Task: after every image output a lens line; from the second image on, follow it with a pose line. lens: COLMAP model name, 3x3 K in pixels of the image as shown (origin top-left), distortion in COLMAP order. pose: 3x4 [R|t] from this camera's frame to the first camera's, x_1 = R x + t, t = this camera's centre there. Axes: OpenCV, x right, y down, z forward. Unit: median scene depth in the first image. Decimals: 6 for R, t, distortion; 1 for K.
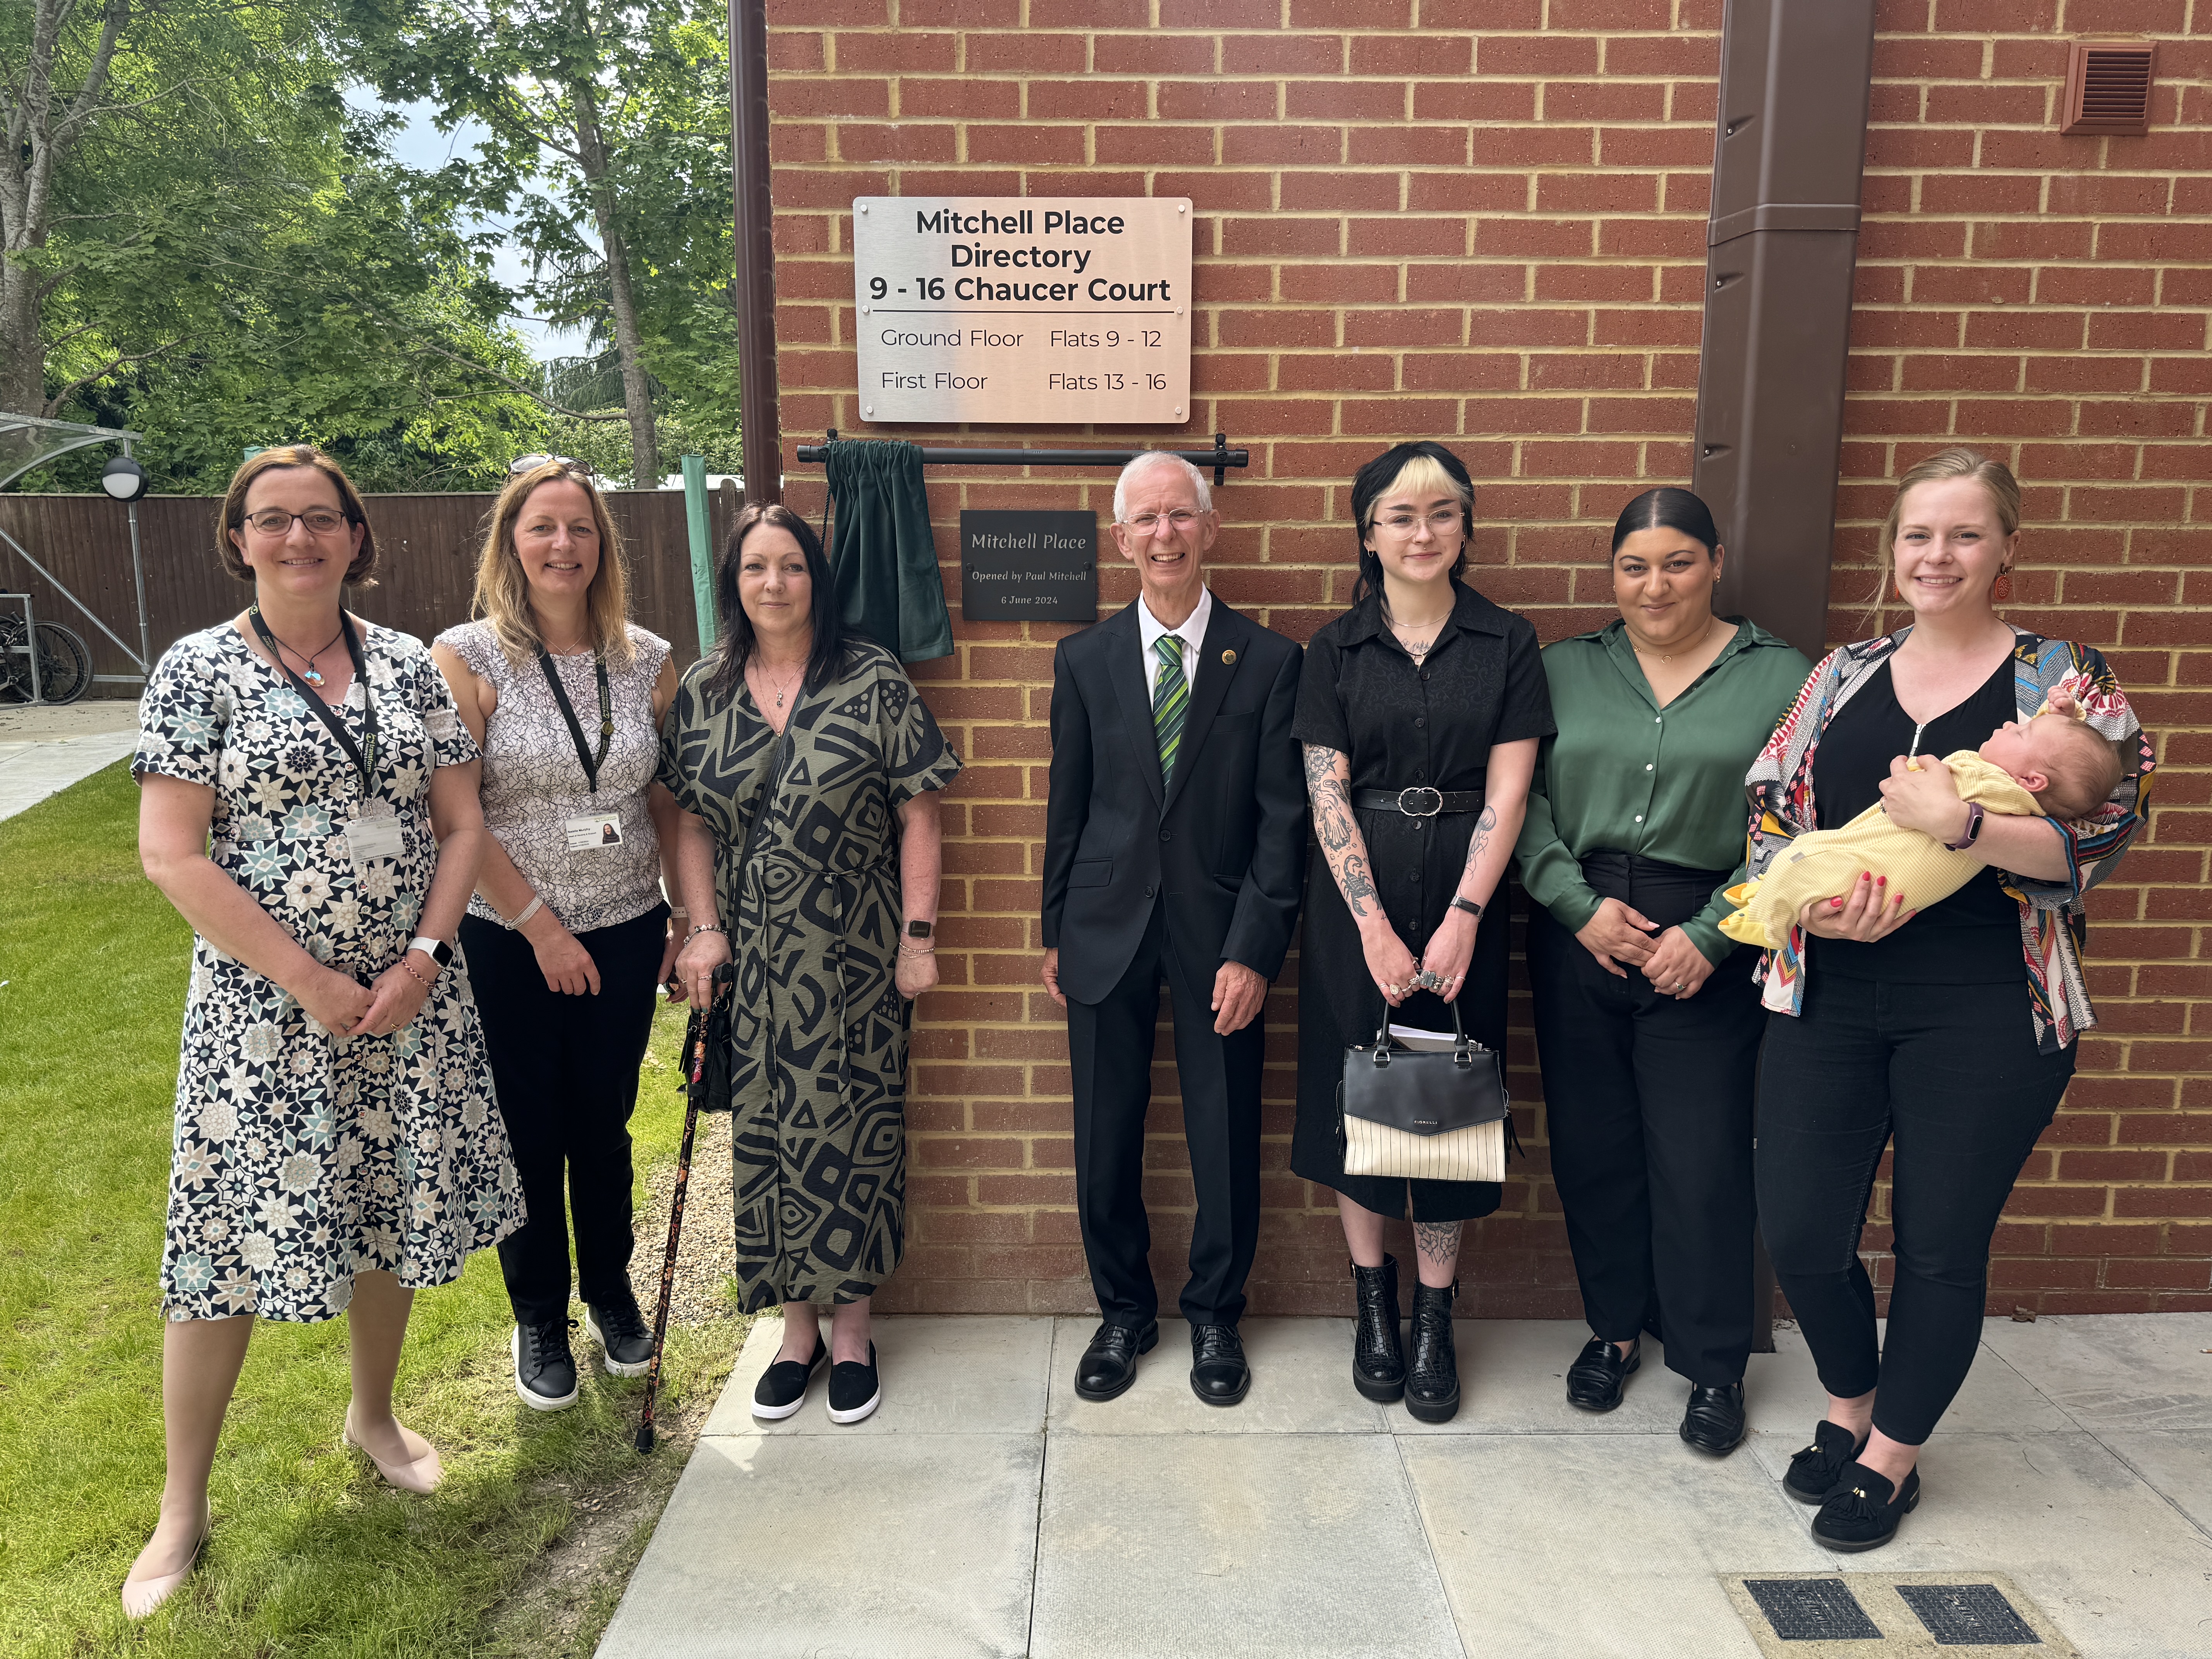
lens RADIAL K [[1551.8, 0, 1107.2], [0, 1551.8, 841.1], [0, 0, 1]] dist [0.083854, -0.122299]
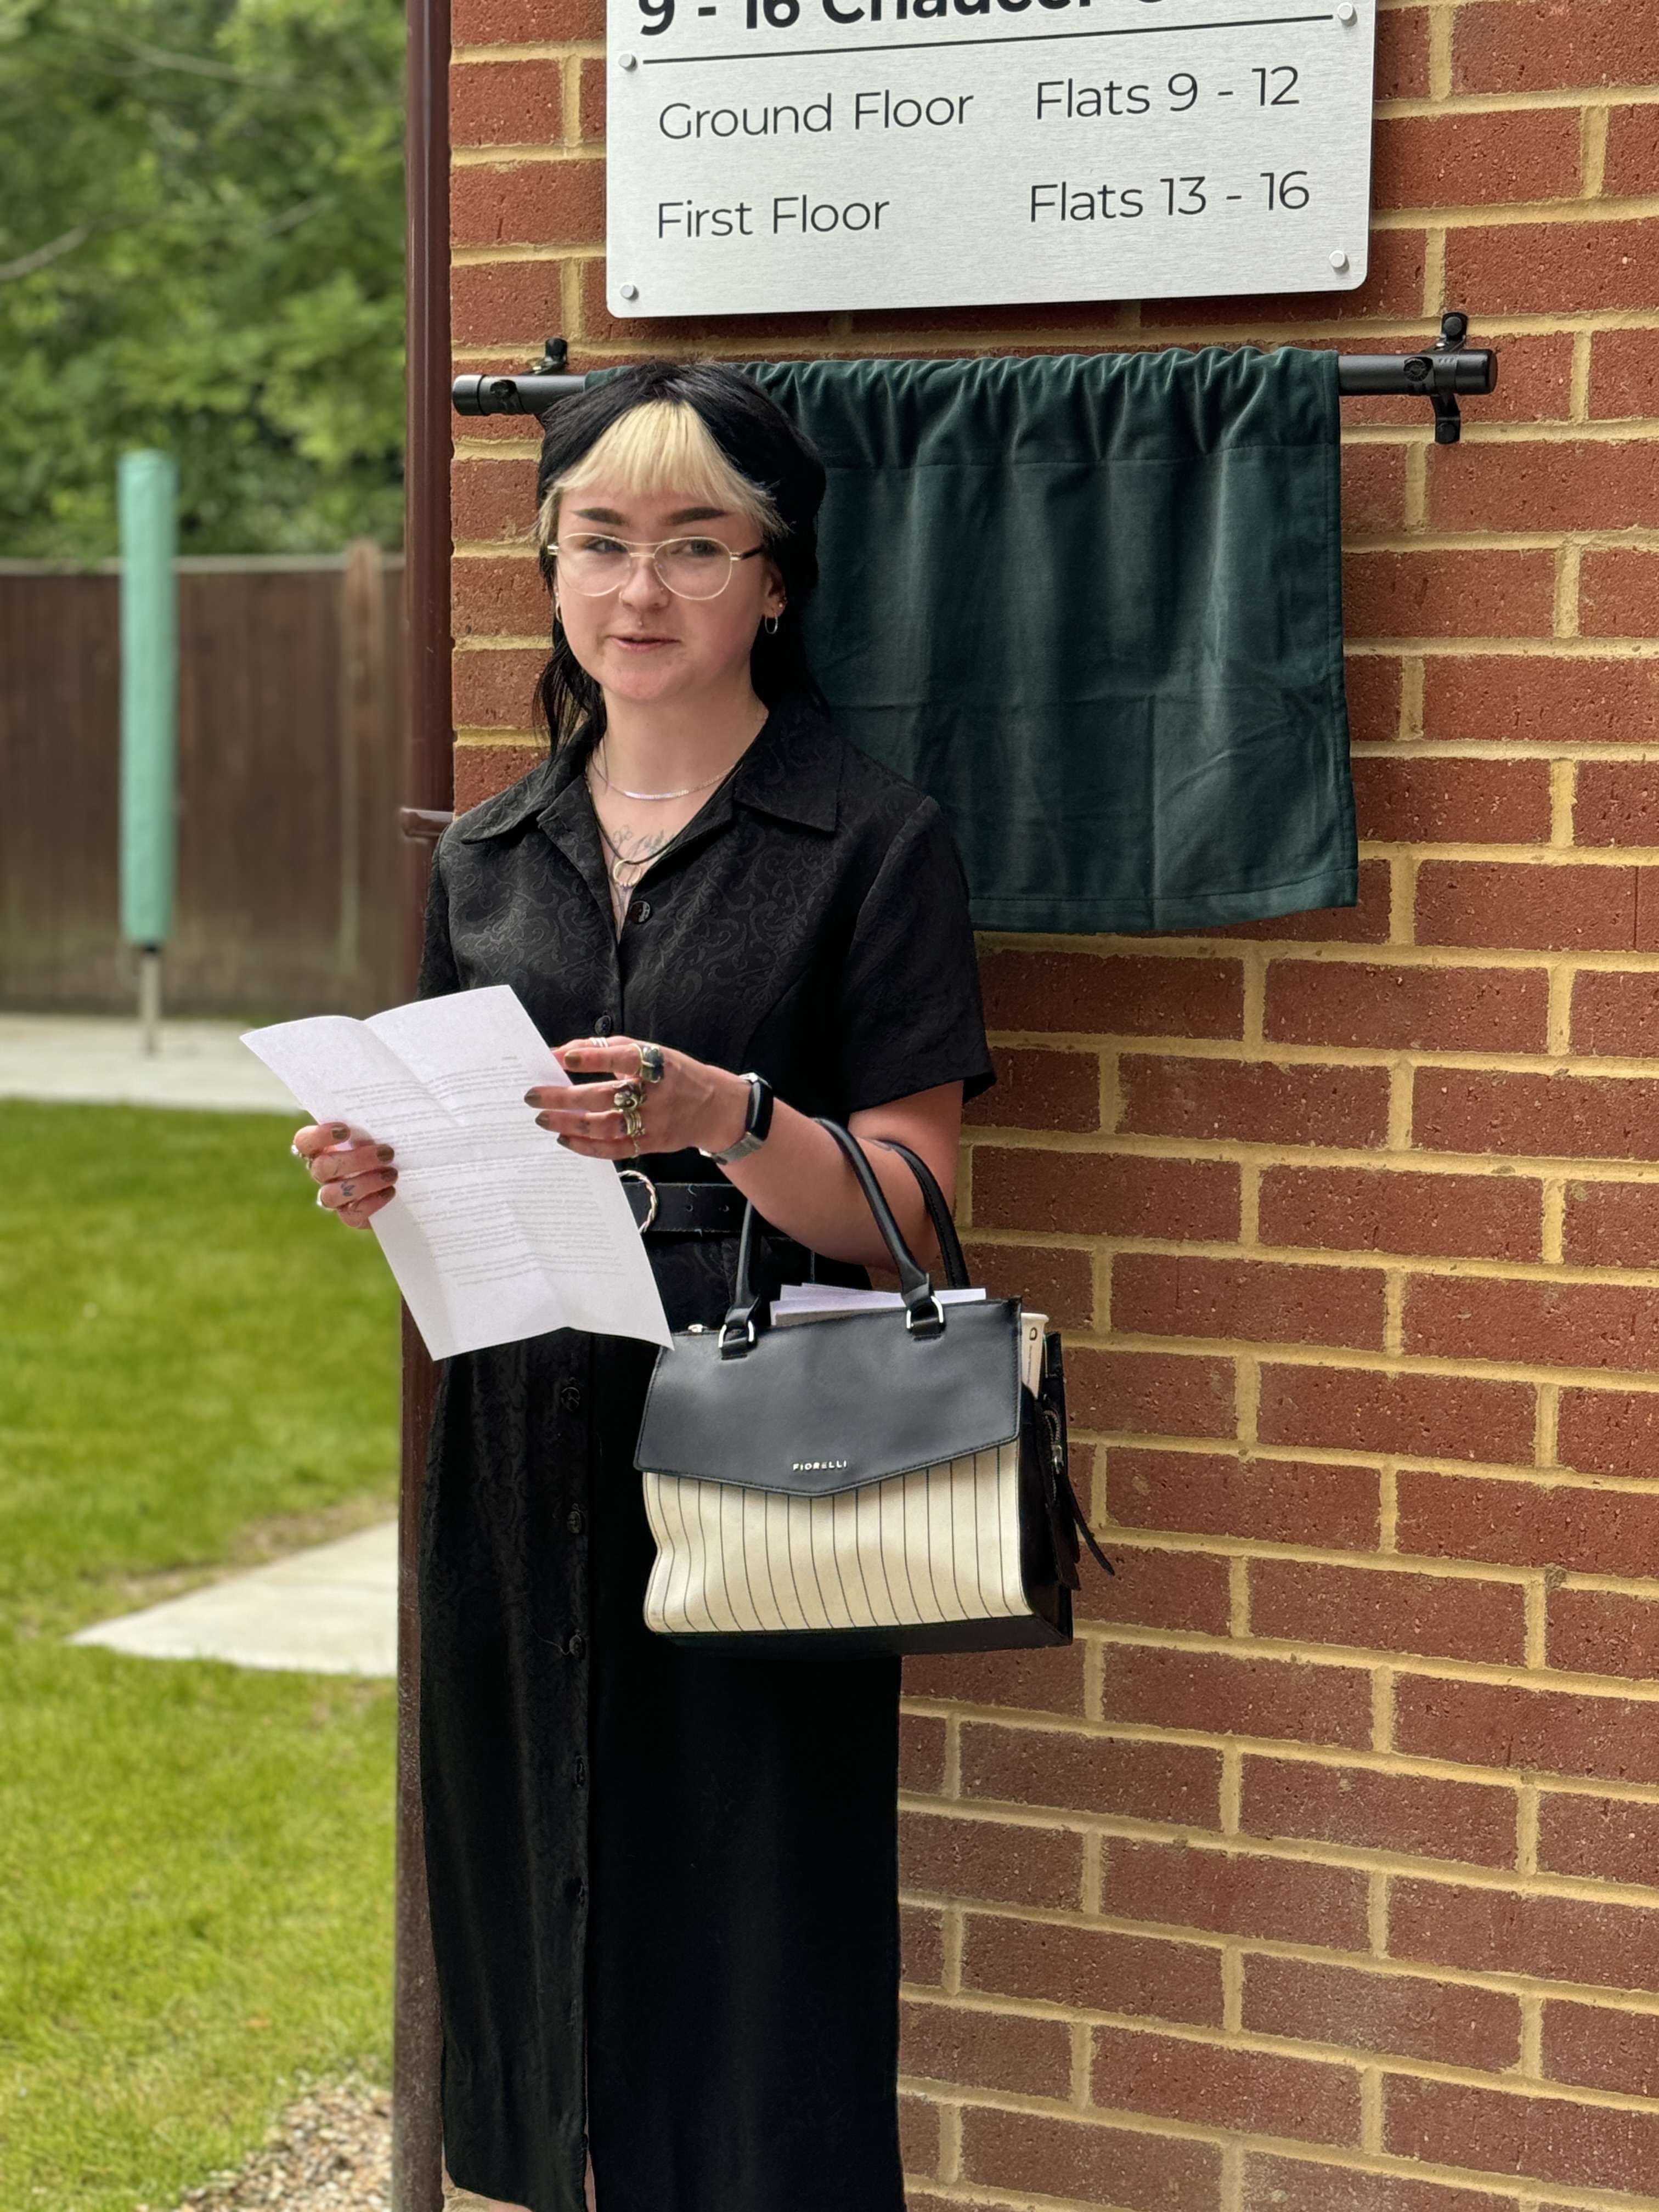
lens RADIAL K [[3986.4, 0, 794.9], [0, 3986.4, 1106.1], [0, 0, 1]] dist [0.168911, -0.186862]
pose [[0.924718, 0.041285, -0.378409, 0.316271], [-0.072110, 0.995100, -0.067648, 0.015416], [0.373762, 0.089842, 0.923163, 0.028467]]
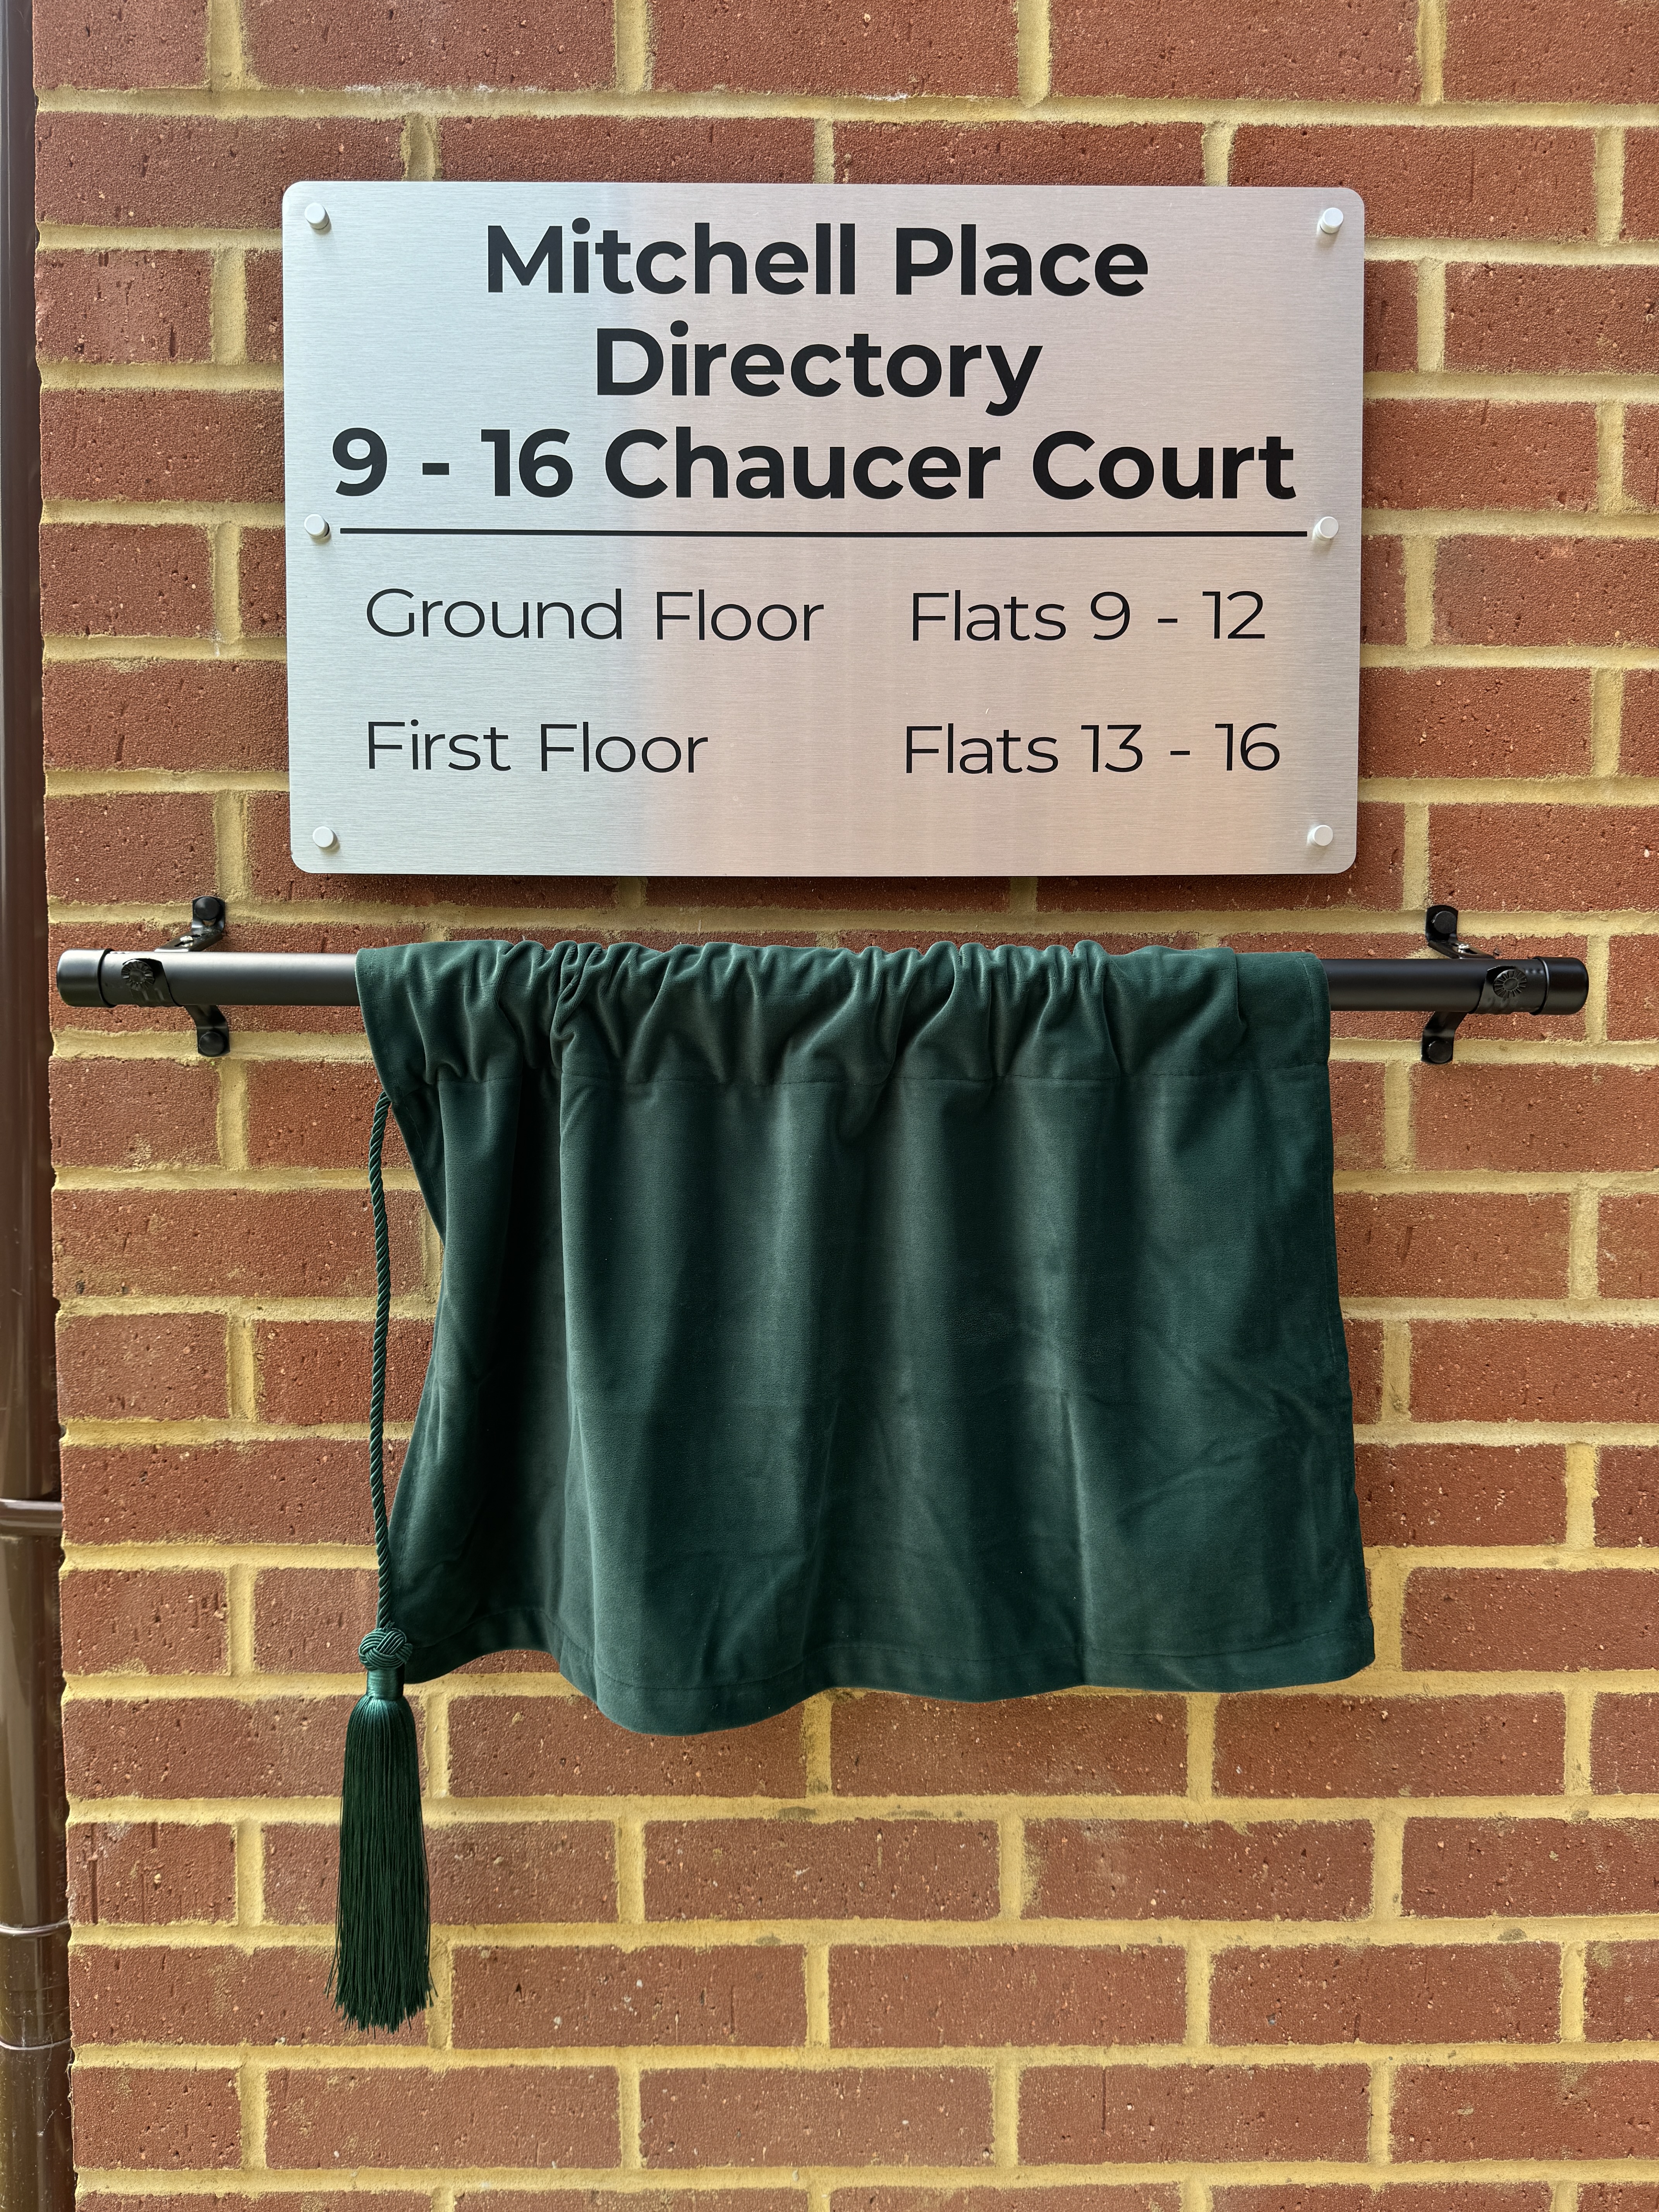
lens RADIAL K [[1589.6, 0, 814.6], [0, 1589.6, 1091.6], [0, 0, 1]] dist [-0.000440, -0.010851]
pose [[0.999874, -0.003001, 0.015584, -0.060999], [0.004988, 0.991624, -0.129062, -0.187853], [-0.015066, 0.129124, 0.991514, 0.702408]]
